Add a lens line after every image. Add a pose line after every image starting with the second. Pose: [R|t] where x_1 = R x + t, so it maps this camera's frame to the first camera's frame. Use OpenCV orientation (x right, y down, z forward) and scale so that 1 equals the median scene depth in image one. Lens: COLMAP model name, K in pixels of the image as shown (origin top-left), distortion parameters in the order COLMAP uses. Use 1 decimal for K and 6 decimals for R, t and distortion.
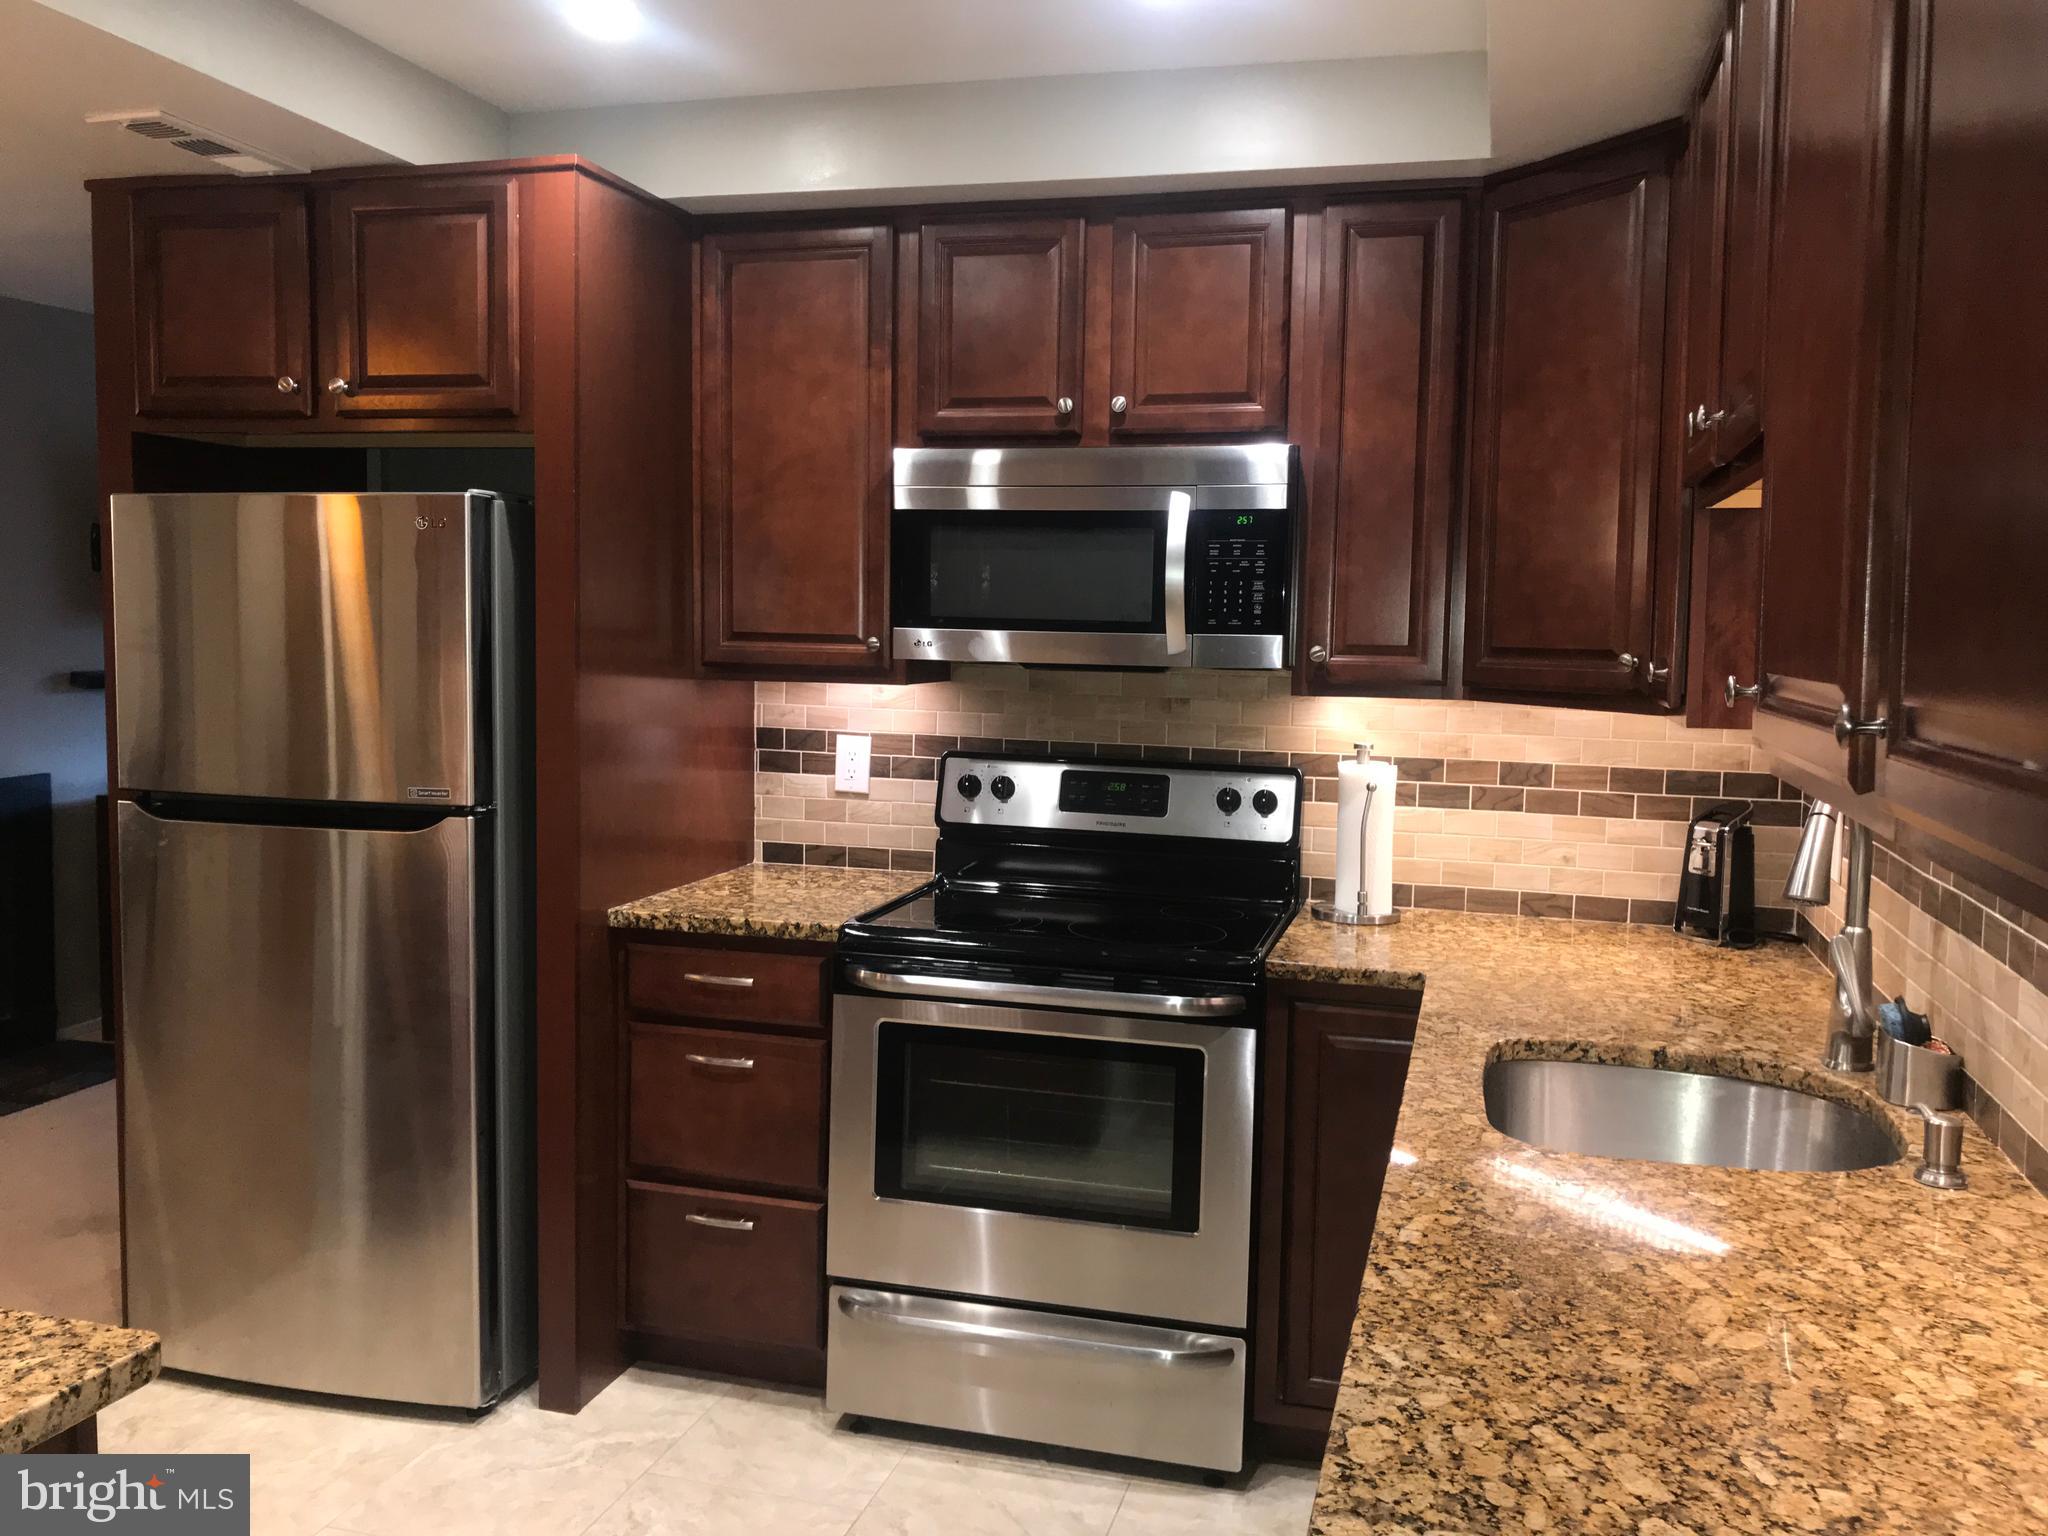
lens RADIAL K [[1712.1, 0, 1024.0], [0, 1712.1, 768.0], [0, 0, 1]] dist [0.137546, -0.241788]
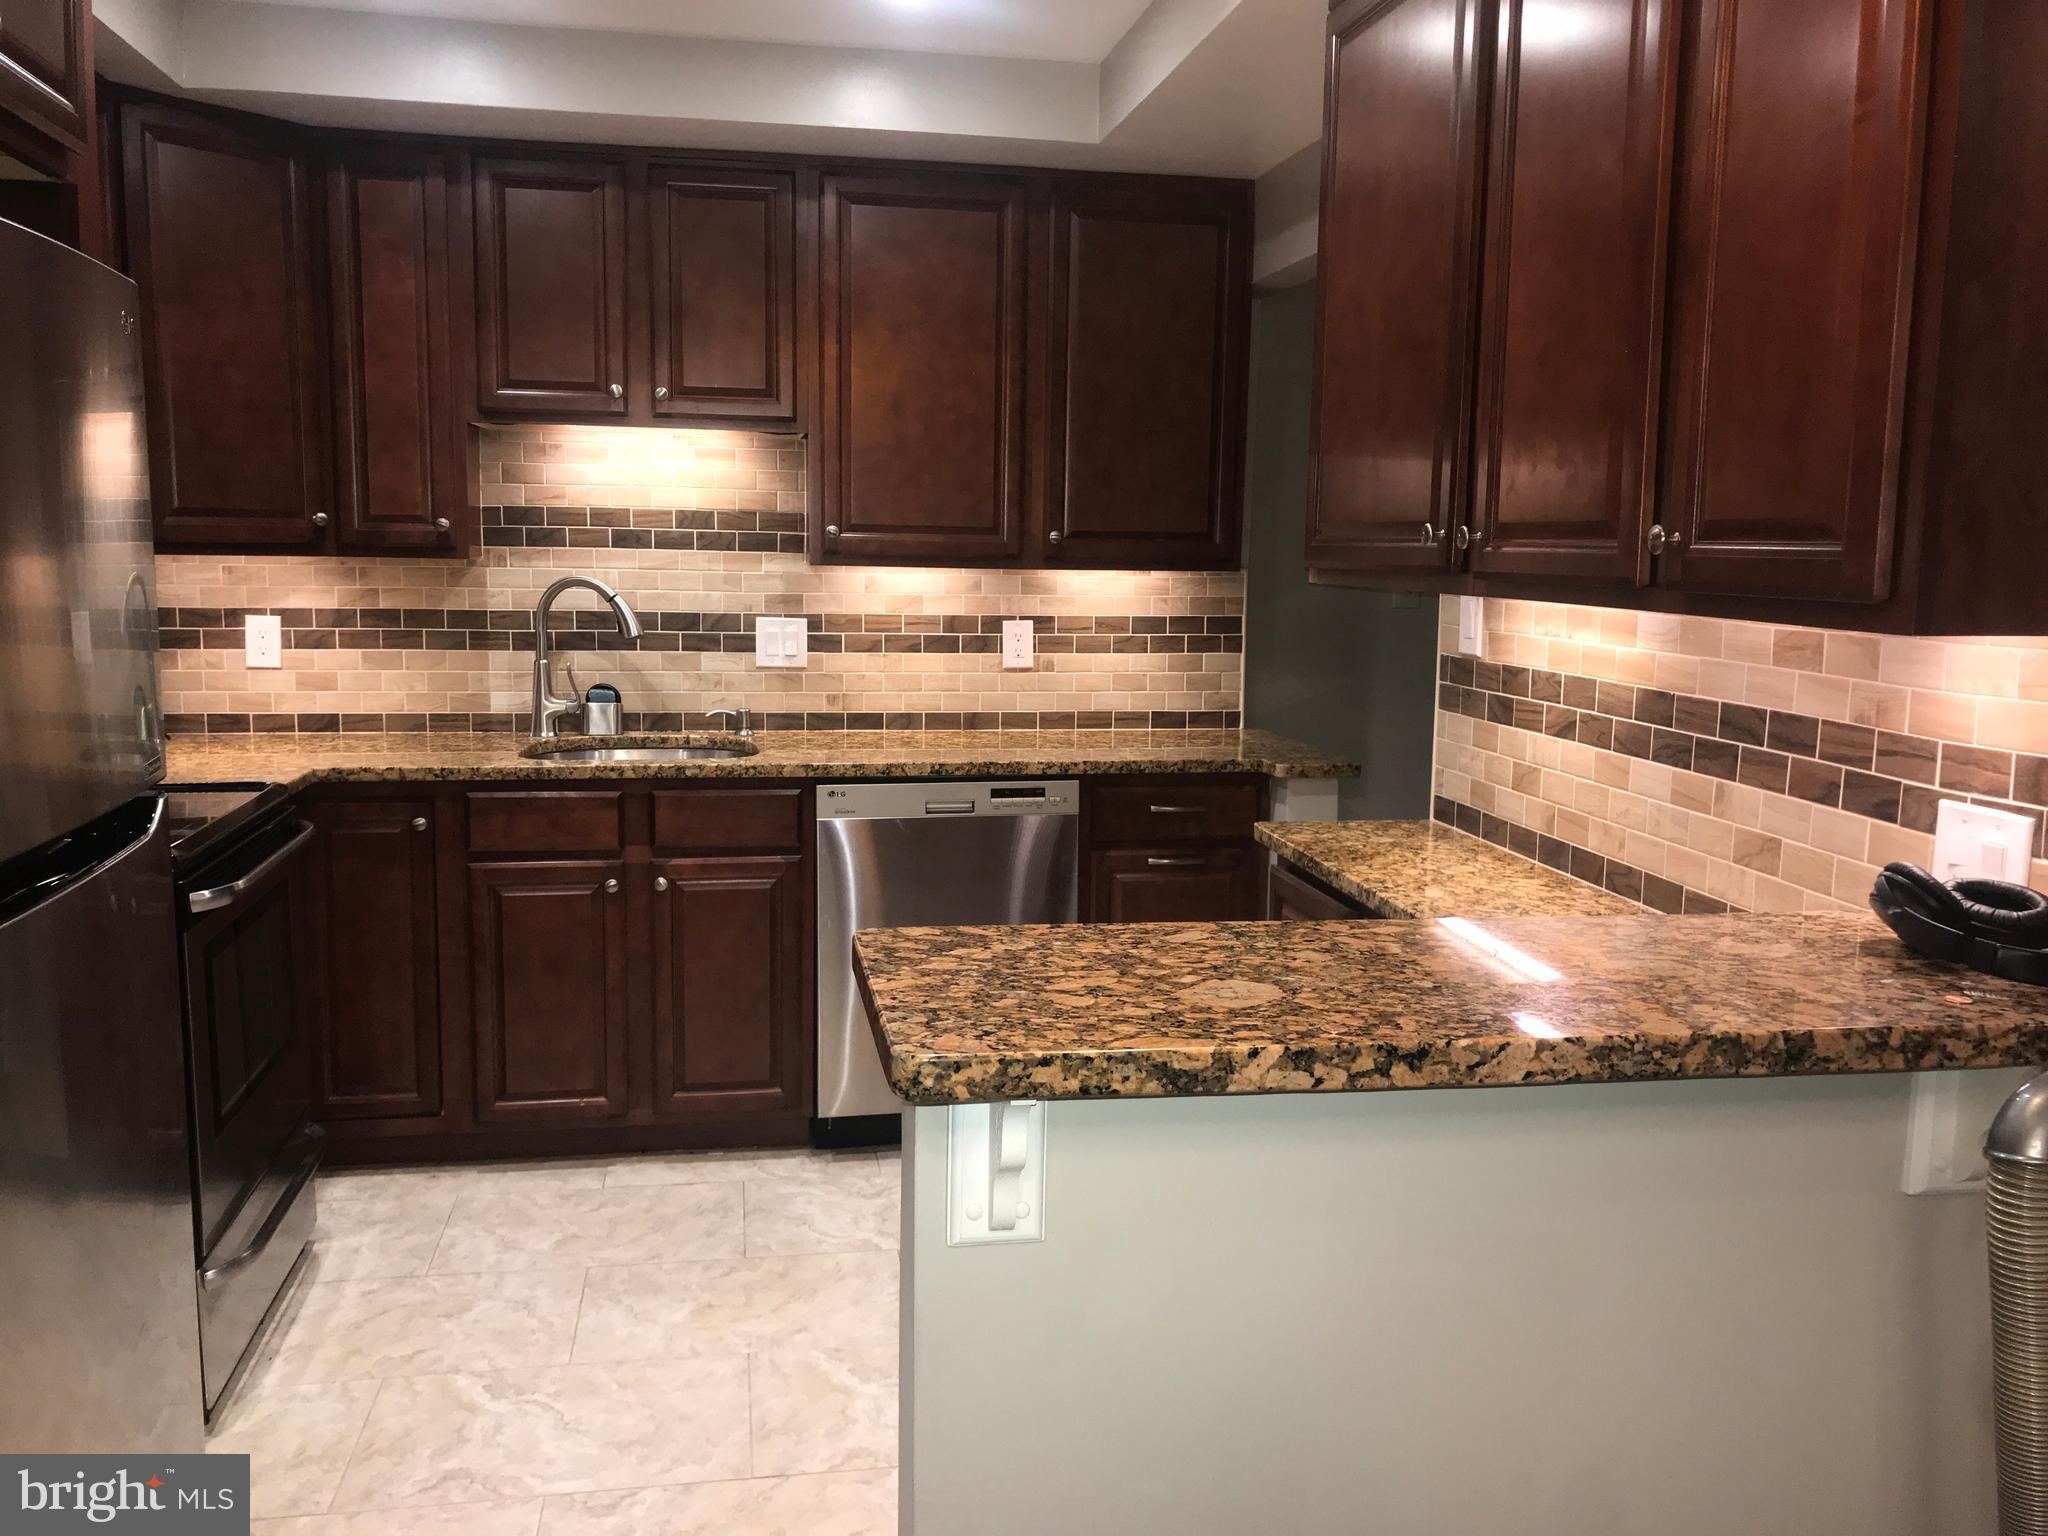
lens RADIAL K [[1712.1, 0, 1024.0], [0, 1712.1, 768.0], [0, 0, 1]] dist [0.137546, -0.241788]
pose [[-0.433273, -0.142308, 0.889957, -1.245157], [0.046354, 0.982630, 0.179694, -0.090884], [-0.900070, 0.119109, -0.419150, 0.989162]]
